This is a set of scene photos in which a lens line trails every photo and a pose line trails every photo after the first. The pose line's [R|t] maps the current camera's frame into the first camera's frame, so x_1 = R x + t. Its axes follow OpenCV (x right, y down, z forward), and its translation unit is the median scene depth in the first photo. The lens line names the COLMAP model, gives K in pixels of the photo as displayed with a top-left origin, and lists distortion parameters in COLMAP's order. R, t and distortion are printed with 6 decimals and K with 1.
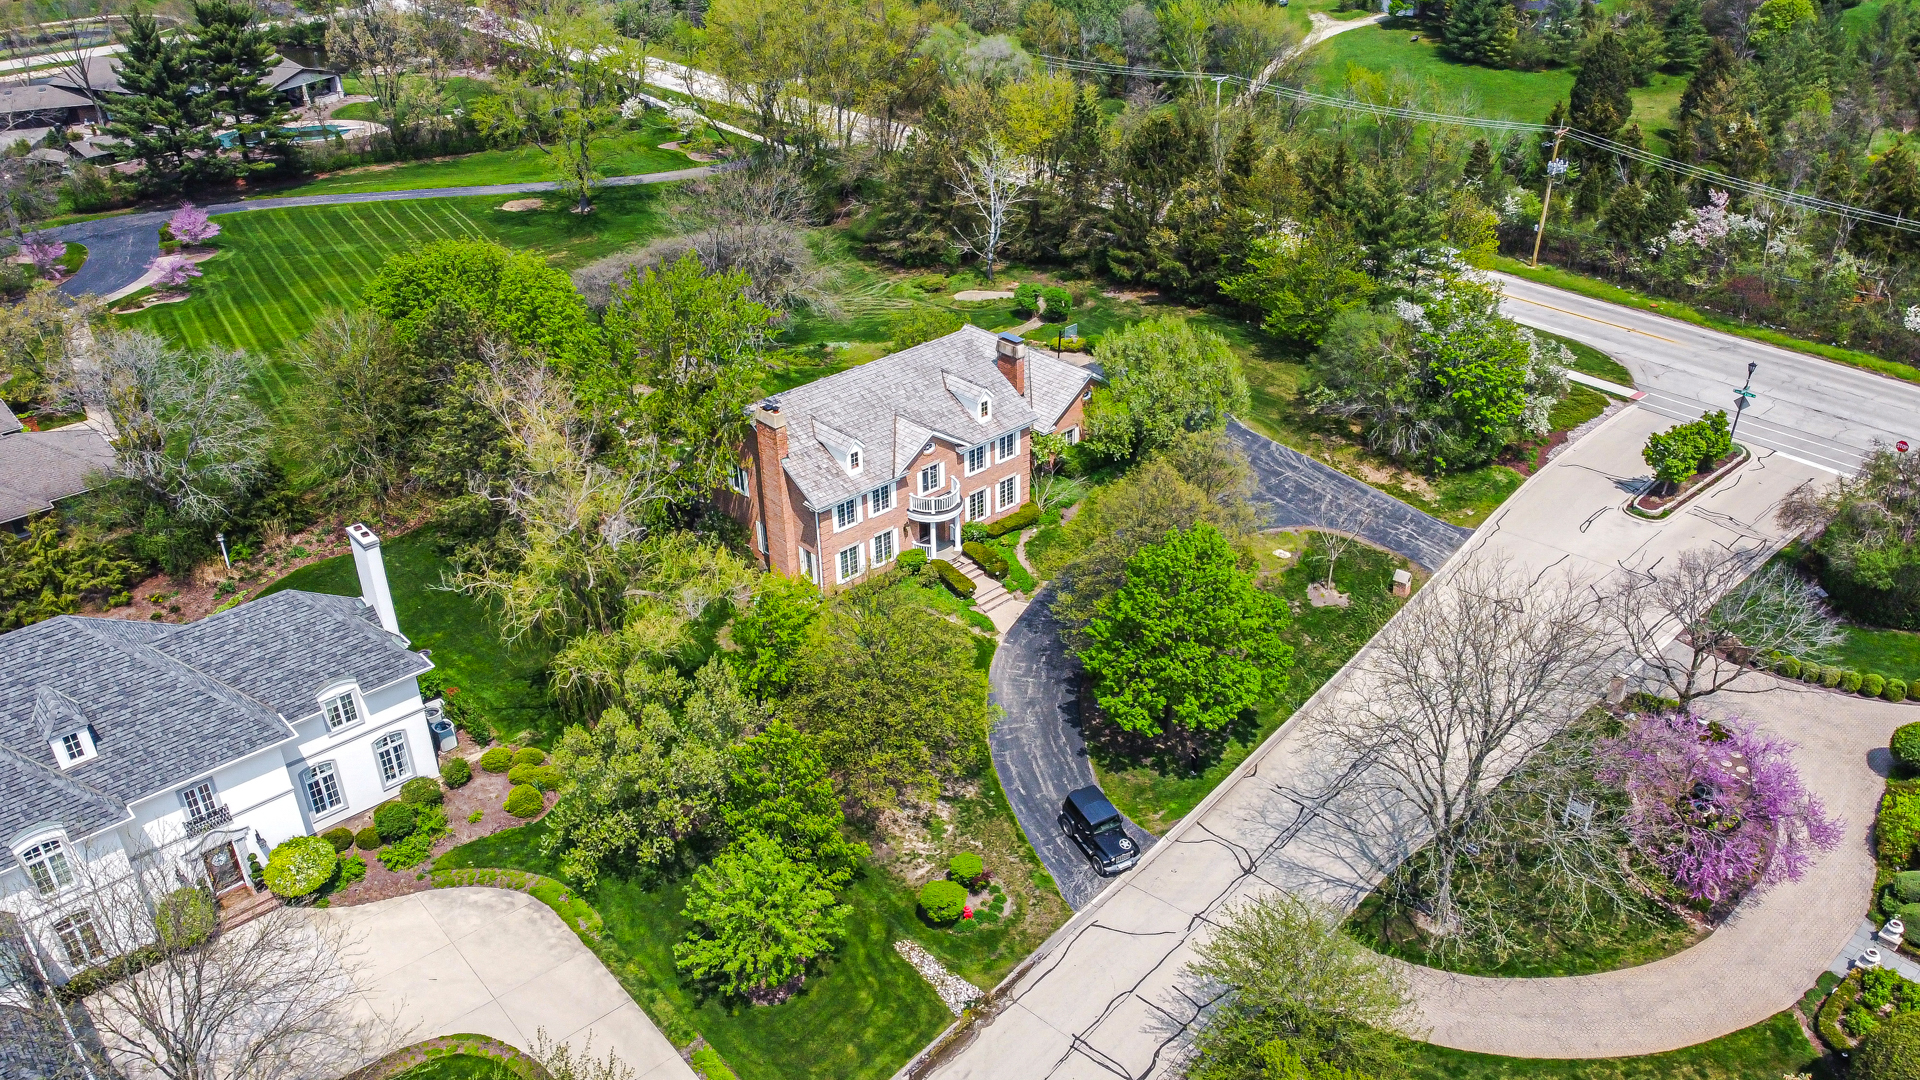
lens RADIAL K [[1442.4, 0, 960.0], [0, 1442.4, 540.0], [0, 0, 1]] dist [0.001432, -0.008247]
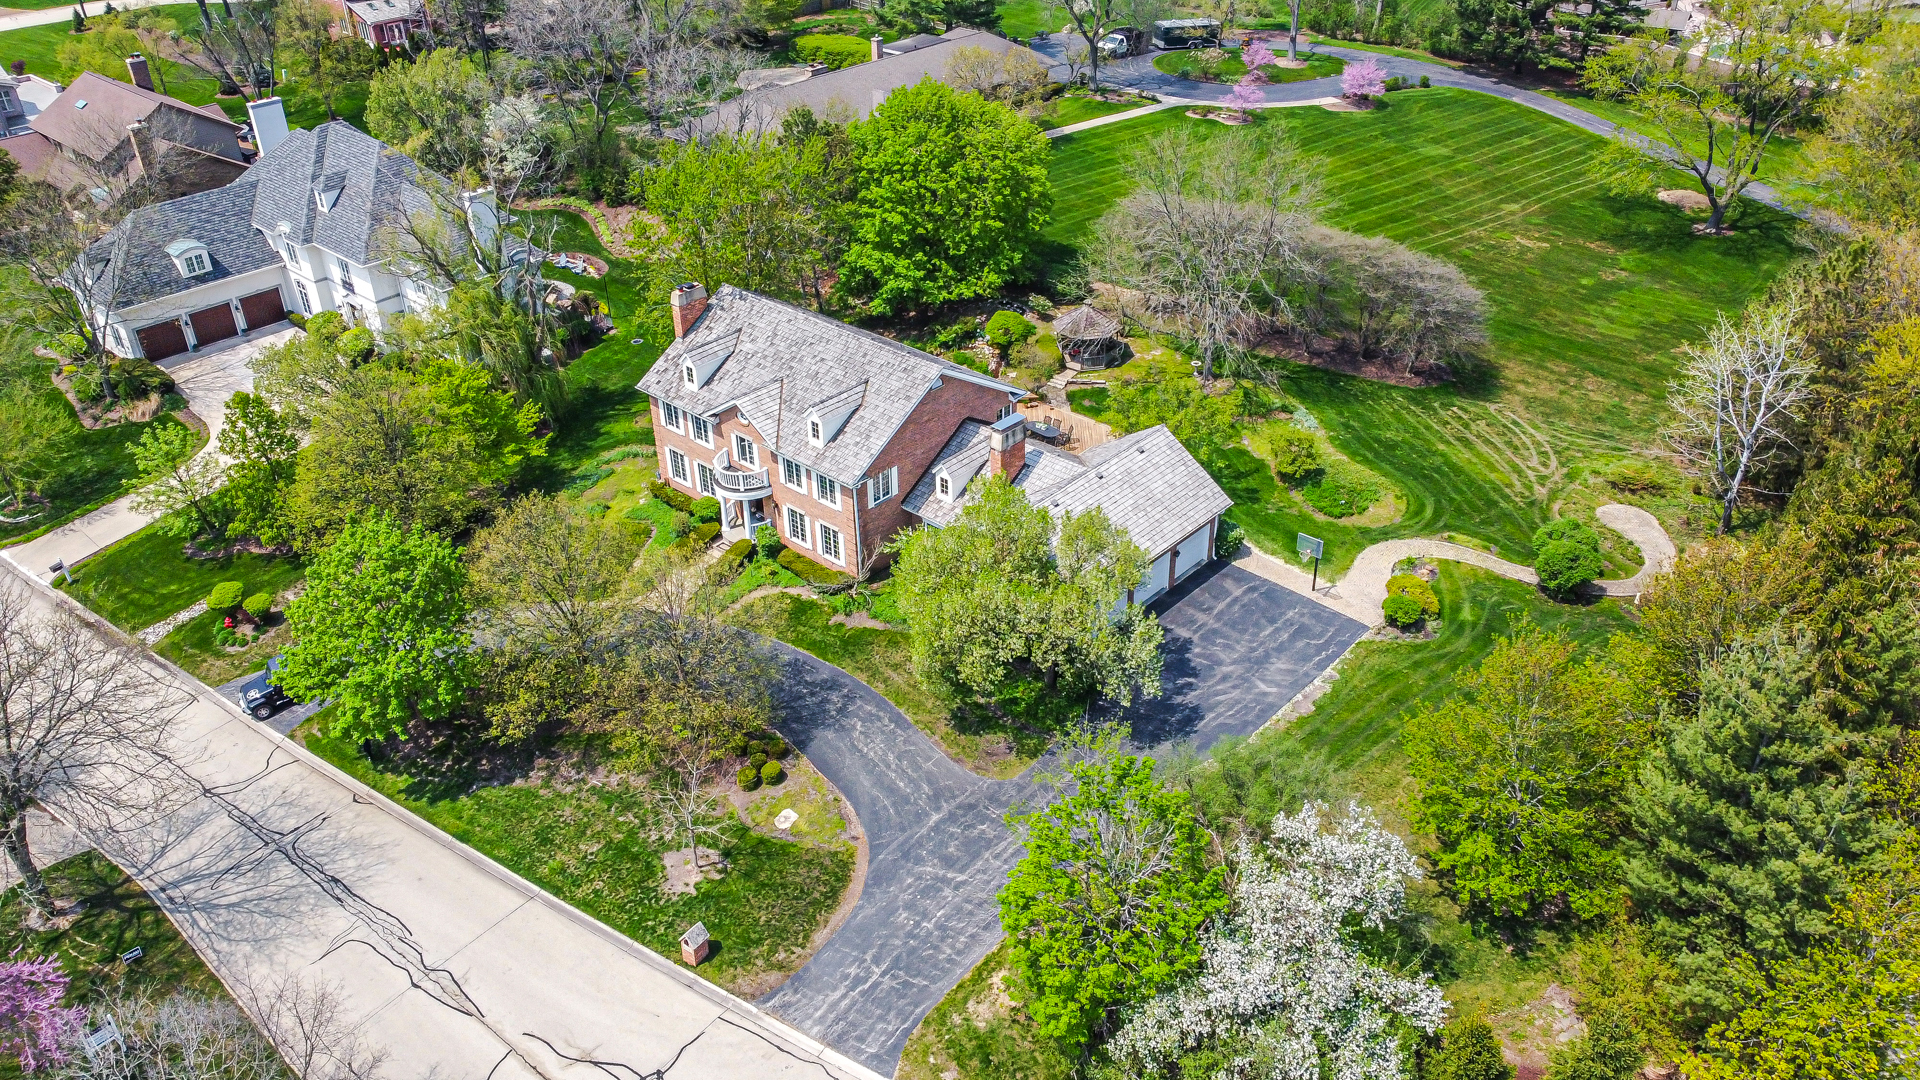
lens RADIAL K [[1442.4, 0, 960.0], [0, 1442.4, 540.0], [0, 0, 1]] dist [0.001432, -0.008247]
pose [[0.101435, 0.546819, -0.831084, 0.795294], [-0.473998, 0.761040, 0.442881, -0.476536], [0.874664, 0.349008, 0.336387, 0.853671]]
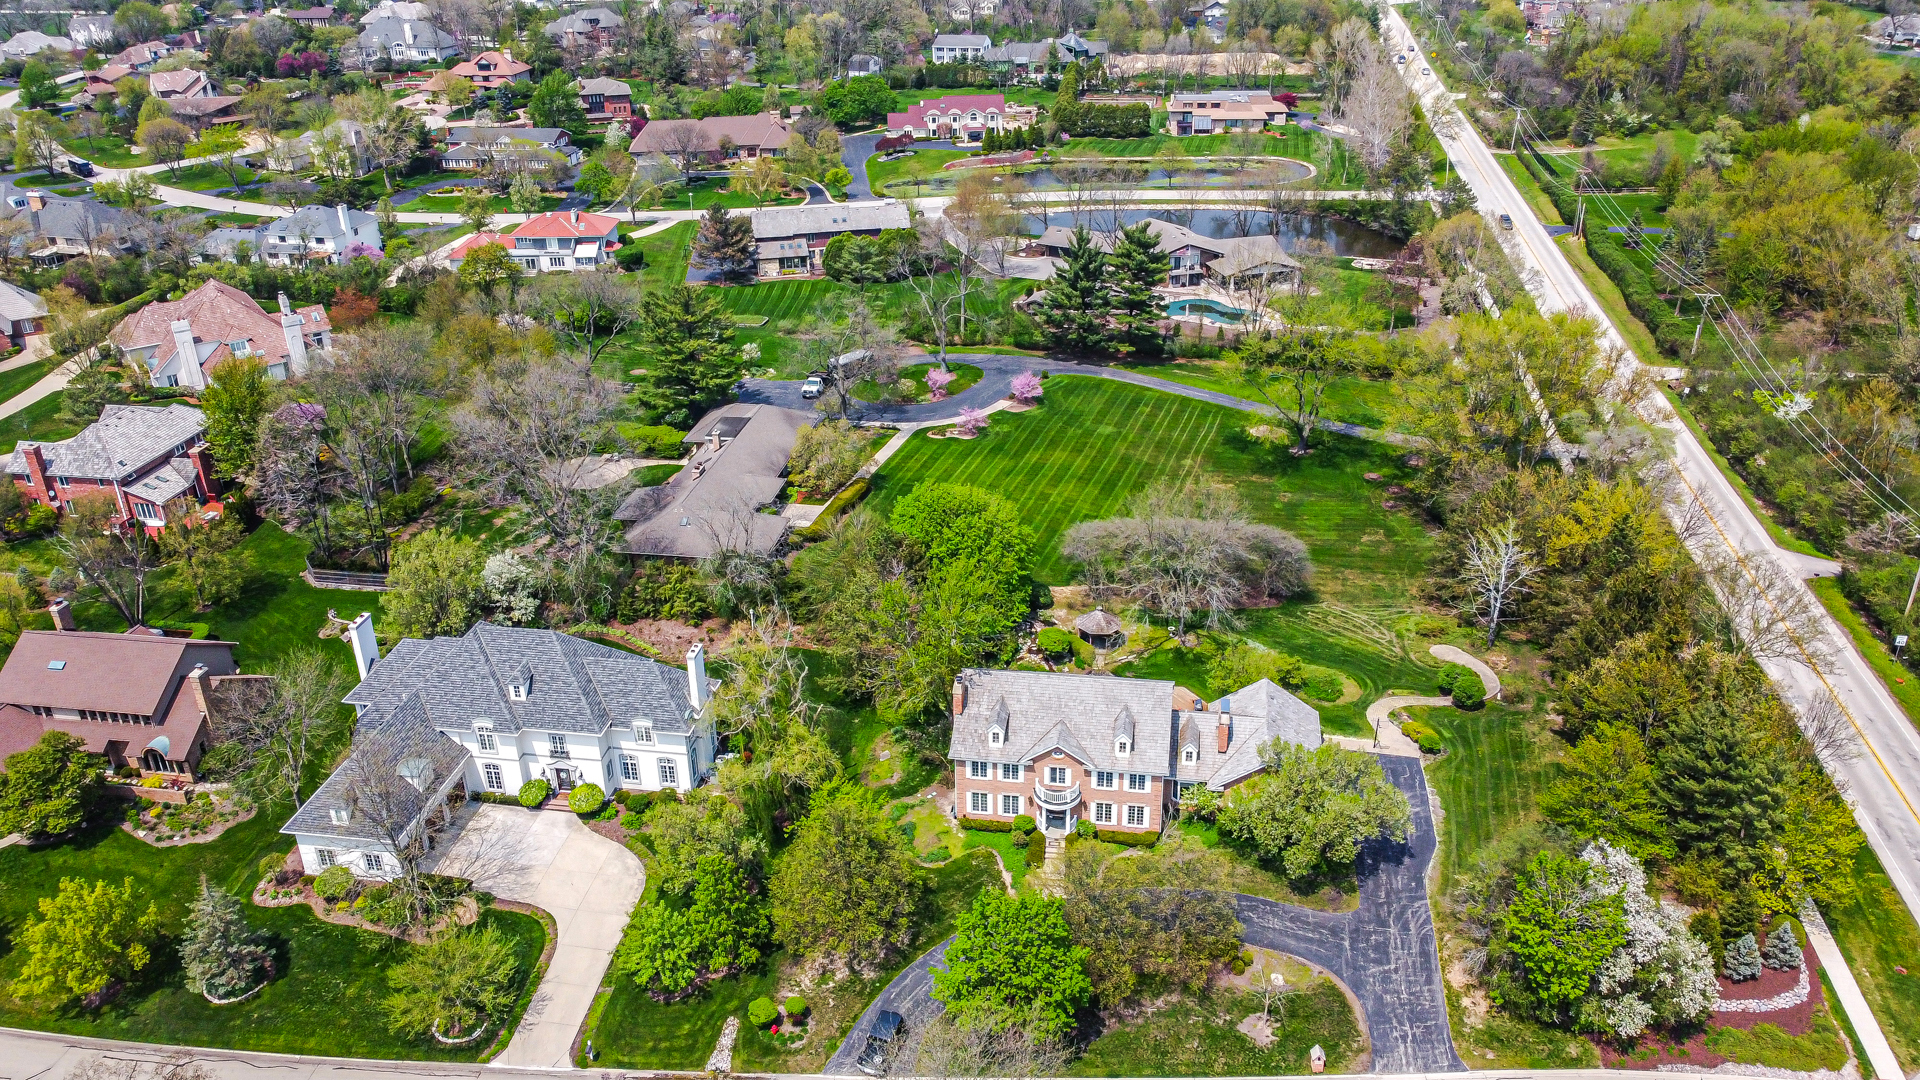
lens RADIAL K [[1442.4, 0, 960.0], [0, 1442.4, 540.0], [0, 0, 1]] dist [0.001432, -0.008247]
pose [[0.623619, 0.353799, -0.697084, 0.799613], [-0.377312, 0.917202, 0.127970, -0.390625], [0.684642, 0.183213, 0.705477, -0.049105]]
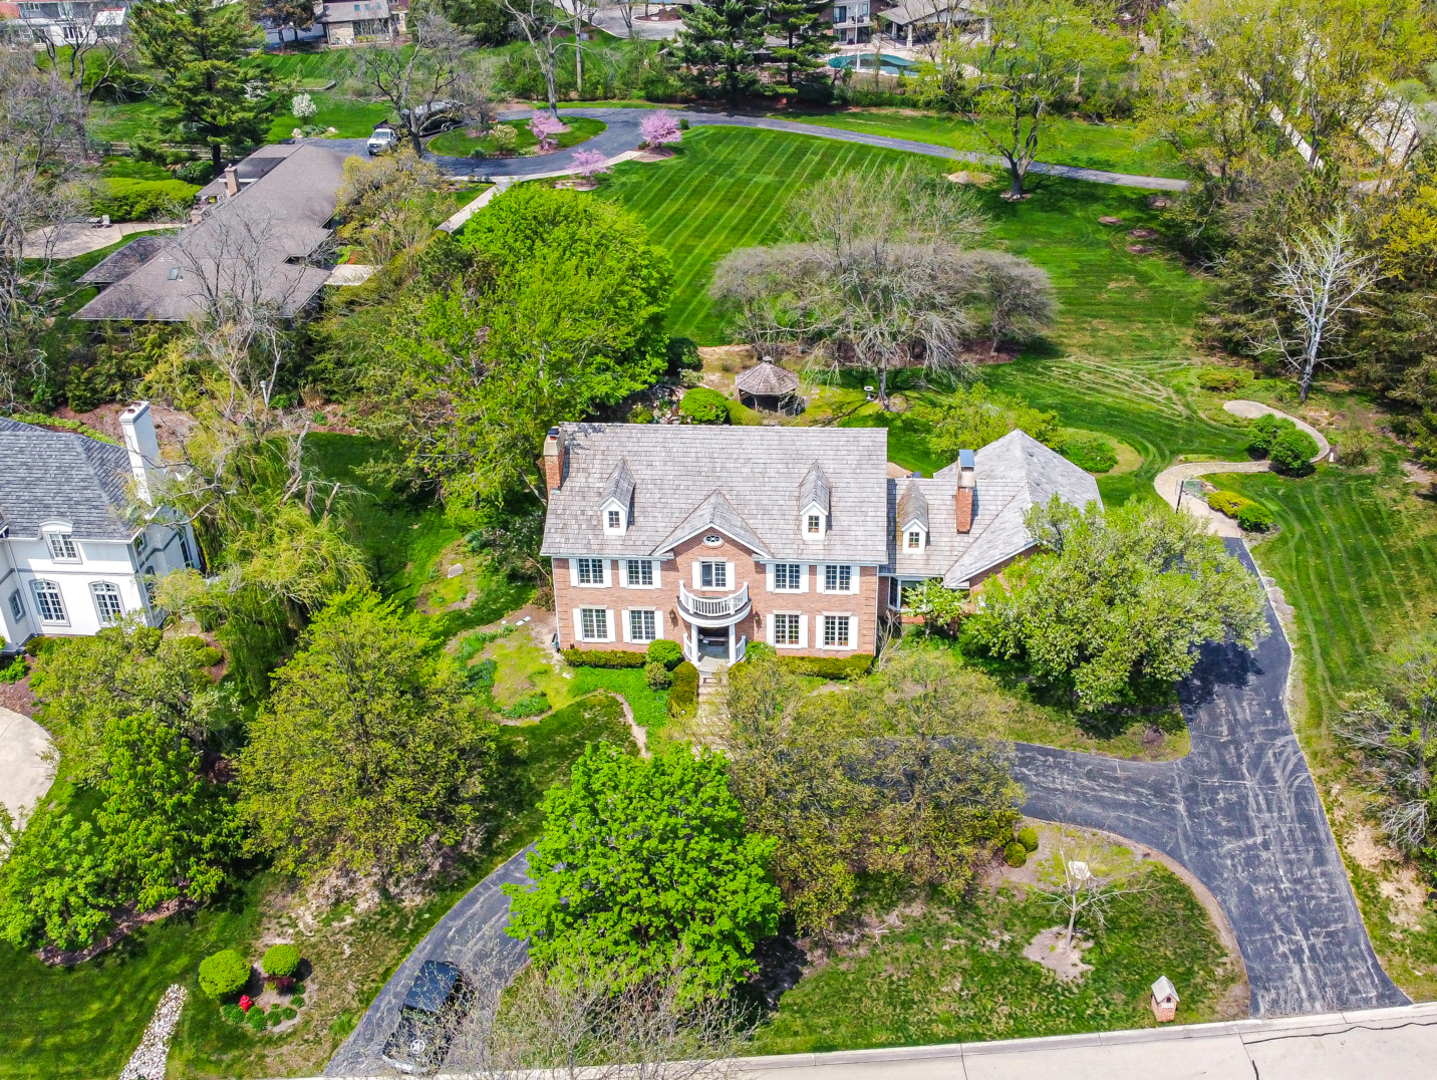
lens RADIAL K [[1448.0, 0, 718.5], [0, 1448.0, 540.0], [0, 0, 1]] dist [0.001039, -0.001576]
pose [[0.683170, 0.373408, -0.627570, 0.525218], [-0.351547, 0.921415, 0.165555, -0.209854], [0.640073, 0.107518, 0.760754, 0.355923]]
